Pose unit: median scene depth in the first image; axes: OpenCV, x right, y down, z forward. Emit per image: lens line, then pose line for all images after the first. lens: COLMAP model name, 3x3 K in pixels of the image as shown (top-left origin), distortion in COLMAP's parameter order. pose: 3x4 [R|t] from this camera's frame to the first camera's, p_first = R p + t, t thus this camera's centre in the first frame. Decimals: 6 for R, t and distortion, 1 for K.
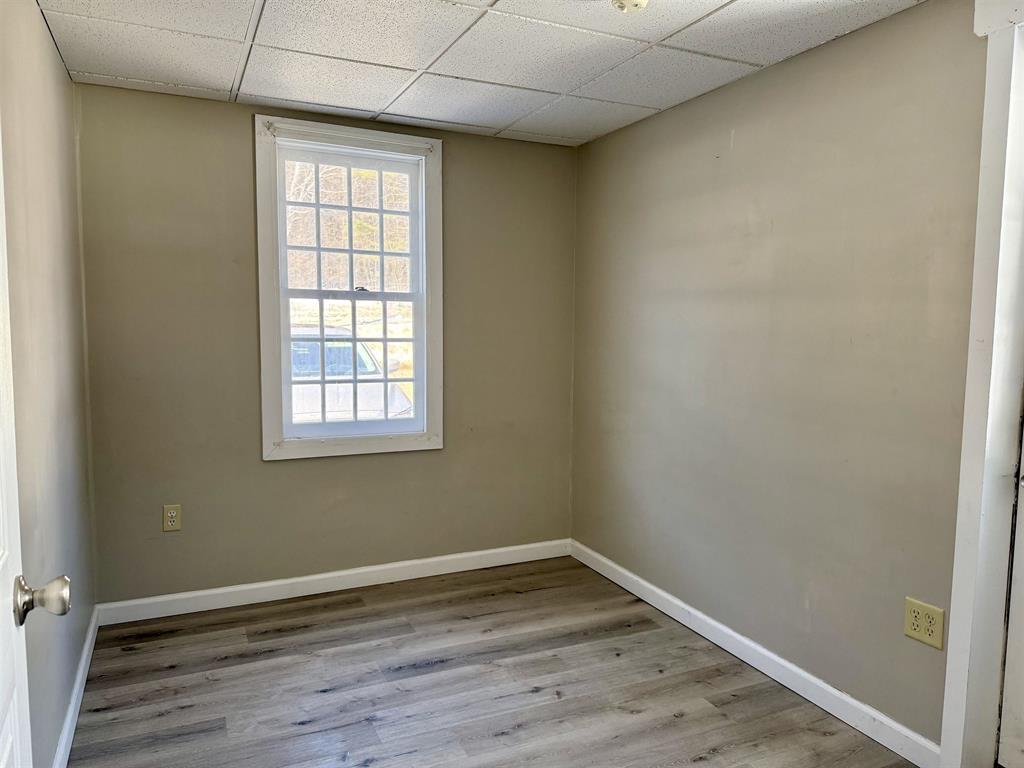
lens RADIAL K [[720.4, 0, 506.5], [0, 720.4, 382.6], [0, 0, 1]] dist [0.063058, -0.082707]
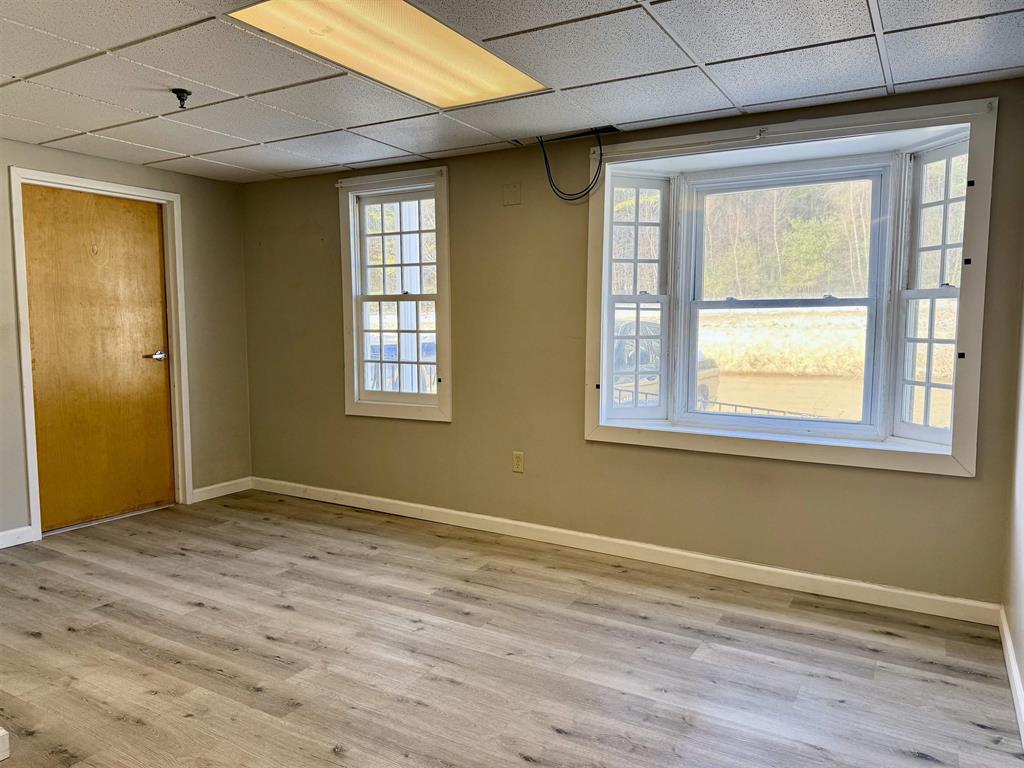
lens RADIAL K [[720.4, 0, 516.3], [0, 720.4, 382.7], [0, 0, 1]] dist [0.063058, -0.082707]
pose [[0.561469, 0.056329, -0.825578, 0.997655], [-0.063513, 0.997671, 0.024876, -0.011193], [0.825057, 0.038467, 0.563739, 0.423427]]
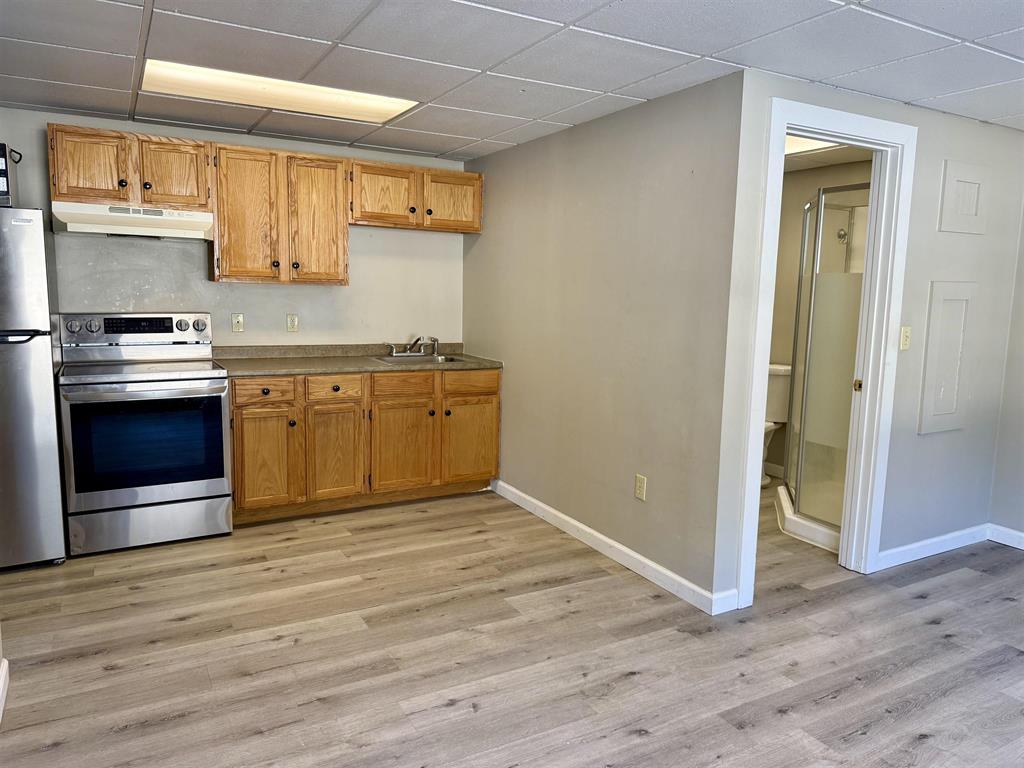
lens RADIAL K [[720.4, 0, 516.0], [0, 720.4, 381.1], [0, 0, 1]] dist [0.063058, -0.082707]
pose [[-0.996919, -0.029381, -0.072733, 0.601667], [-0.044189, 0.976436, 0.211236, -0.114804], [0.064813, 0.213799, -0.974725, 1.201279]]
